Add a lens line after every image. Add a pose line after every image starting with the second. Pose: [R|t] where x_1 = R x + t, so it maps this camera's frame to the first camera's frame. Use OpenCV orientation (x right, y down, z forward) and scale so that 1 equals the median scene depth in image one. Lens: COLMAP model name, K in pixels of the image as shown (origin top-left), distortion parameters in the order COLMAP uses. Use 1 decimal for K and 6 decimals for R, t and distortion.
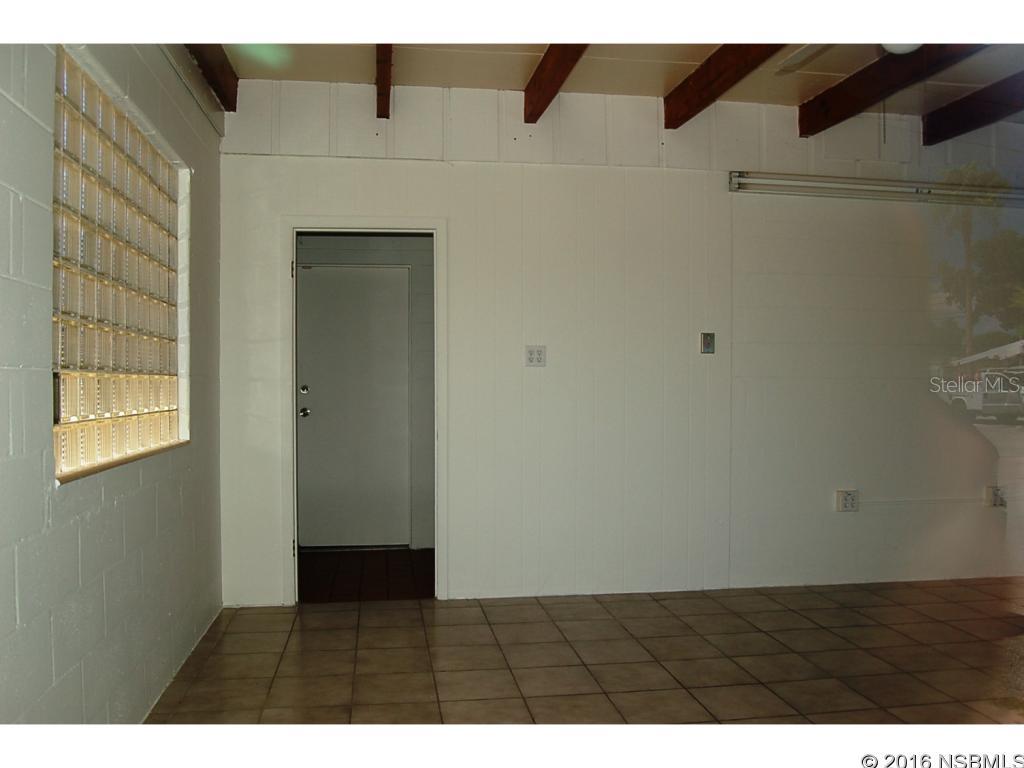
lens RADIAL K [[805.3, 0, 513.4], [0, 805.3, 385.1], [0, 0, 1]] dist [-0.090503, 0.024942]
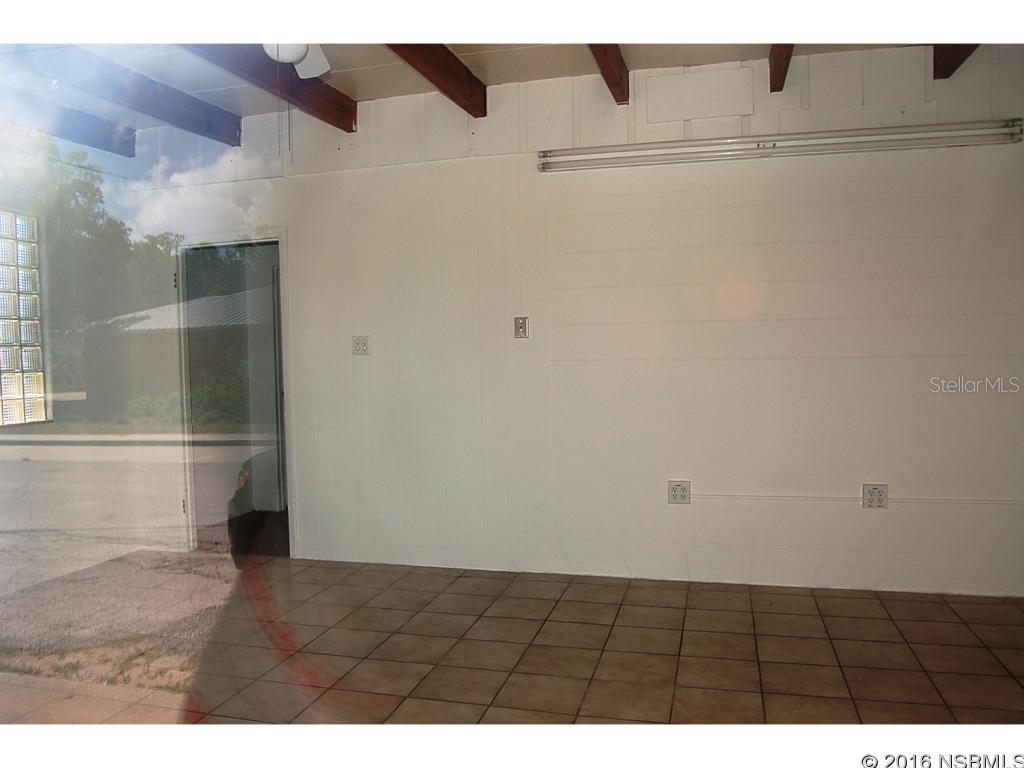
lens RADIAL K [[805.3, 0, 519.8], [0, 805.3, 387.8], [0, 0, 1]] dist [-0.090503, 0.024942]
pose [[0.918226, -0.000681, -0.396057, 0.644310], [0.009455, 0.999751, 0.020202, 0.002479], [0.395945, -0.022295, 0.918004, 0.077159]]
